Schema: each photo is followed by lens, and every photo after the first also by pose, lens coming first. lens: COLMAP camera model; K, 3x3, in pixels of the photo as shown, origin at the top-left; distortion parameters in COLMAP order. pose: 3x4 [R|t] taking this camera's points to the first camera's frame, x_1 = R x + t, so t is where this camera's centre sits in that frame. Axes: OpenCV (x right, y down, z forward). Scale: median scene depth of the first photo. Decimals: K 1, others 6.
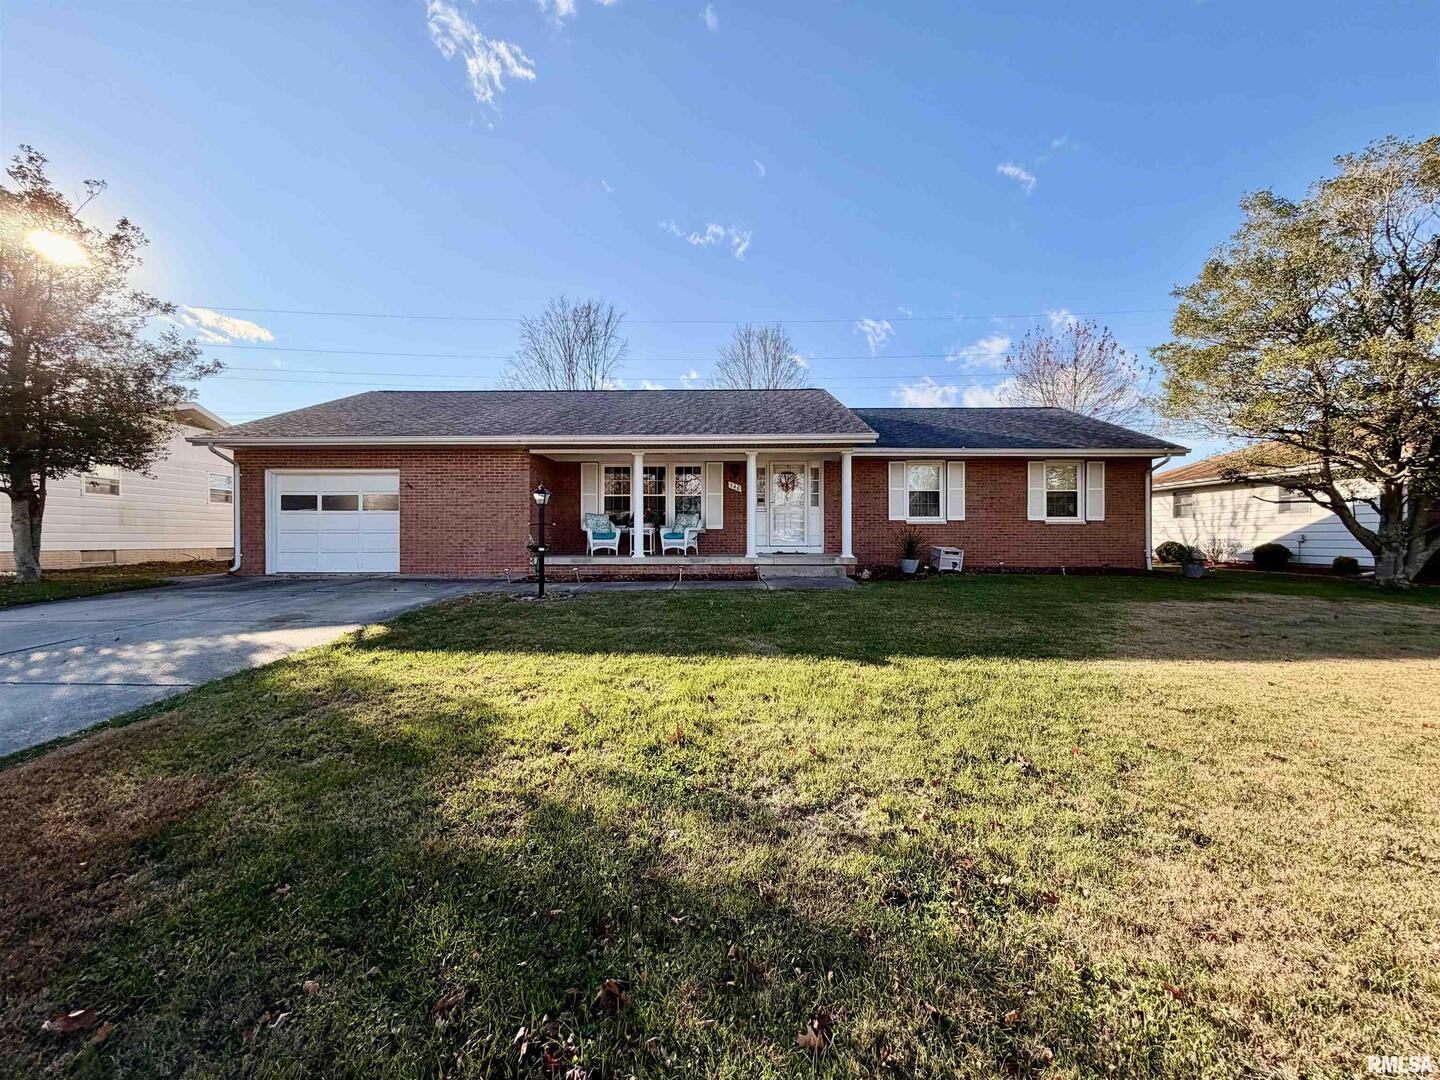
lens RADIAL K [[575.3, 0, 720.0], [0, 575.3, 540.0], [0, 0, 1]] dist [0.000378, -0.000004]
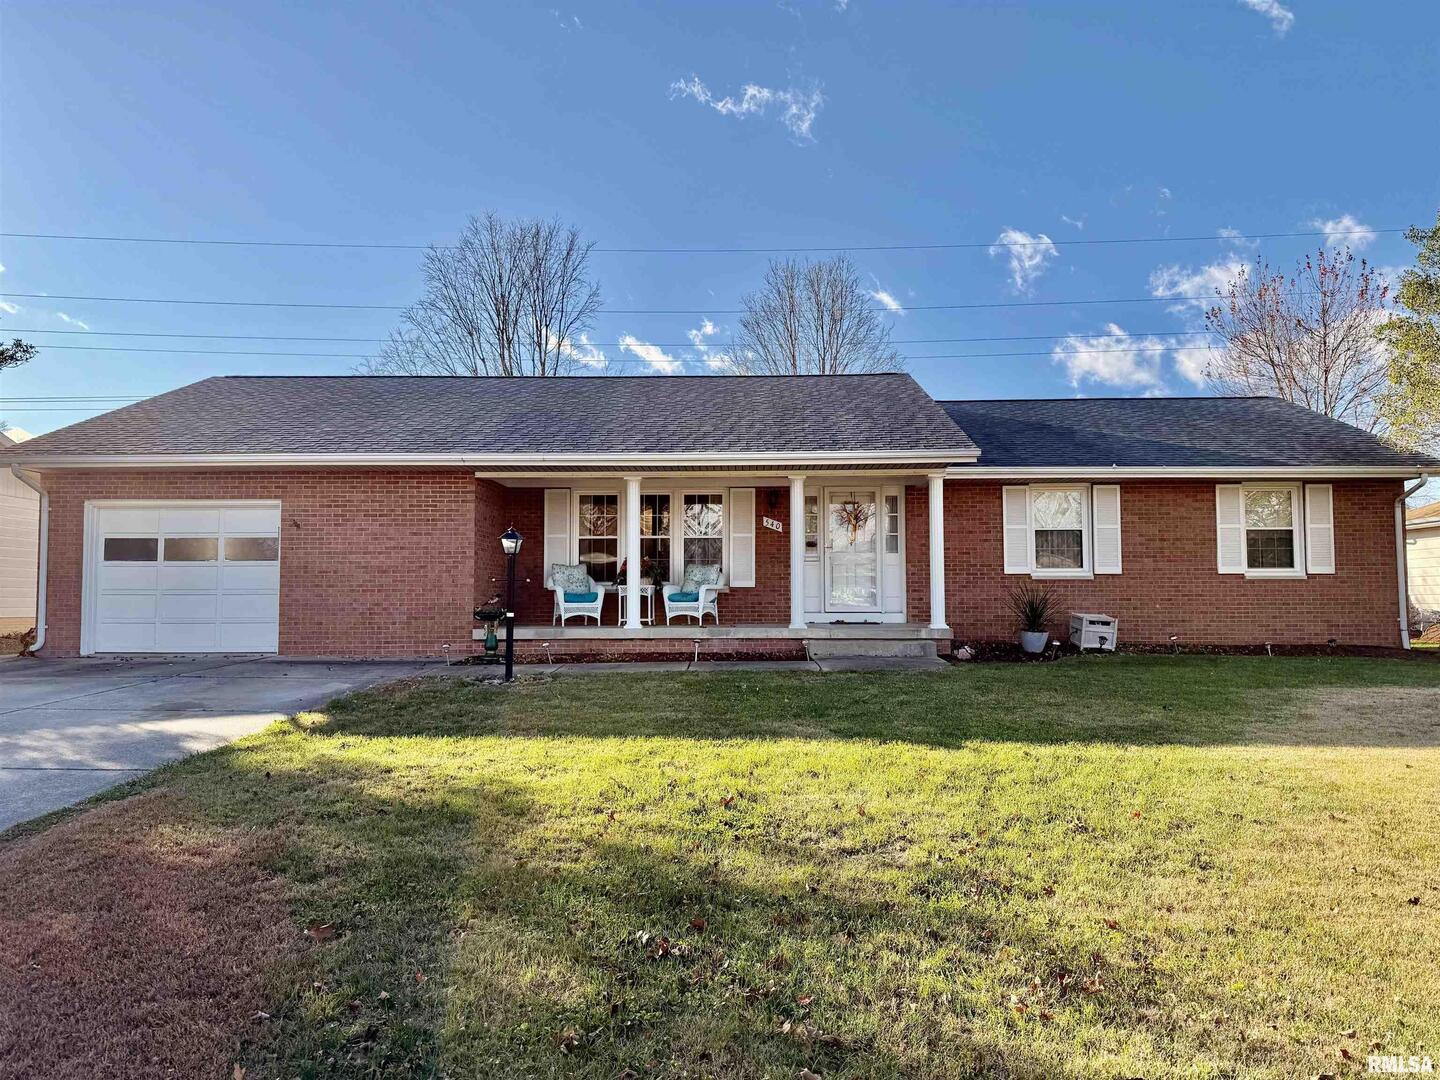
lens RADIAL K [[1023.6, 0, 720.0], [0, 1023.6, 540.0], [0, 0, 1]] dist [0.037820, -0.001551]
pose [[0.999783, -0.002233, -0.020723, -0.011610], [0.000865, 0.997832, -0.065806, 0.005384], [0.020825, 0.065774, 0.997617, -0.213000]]
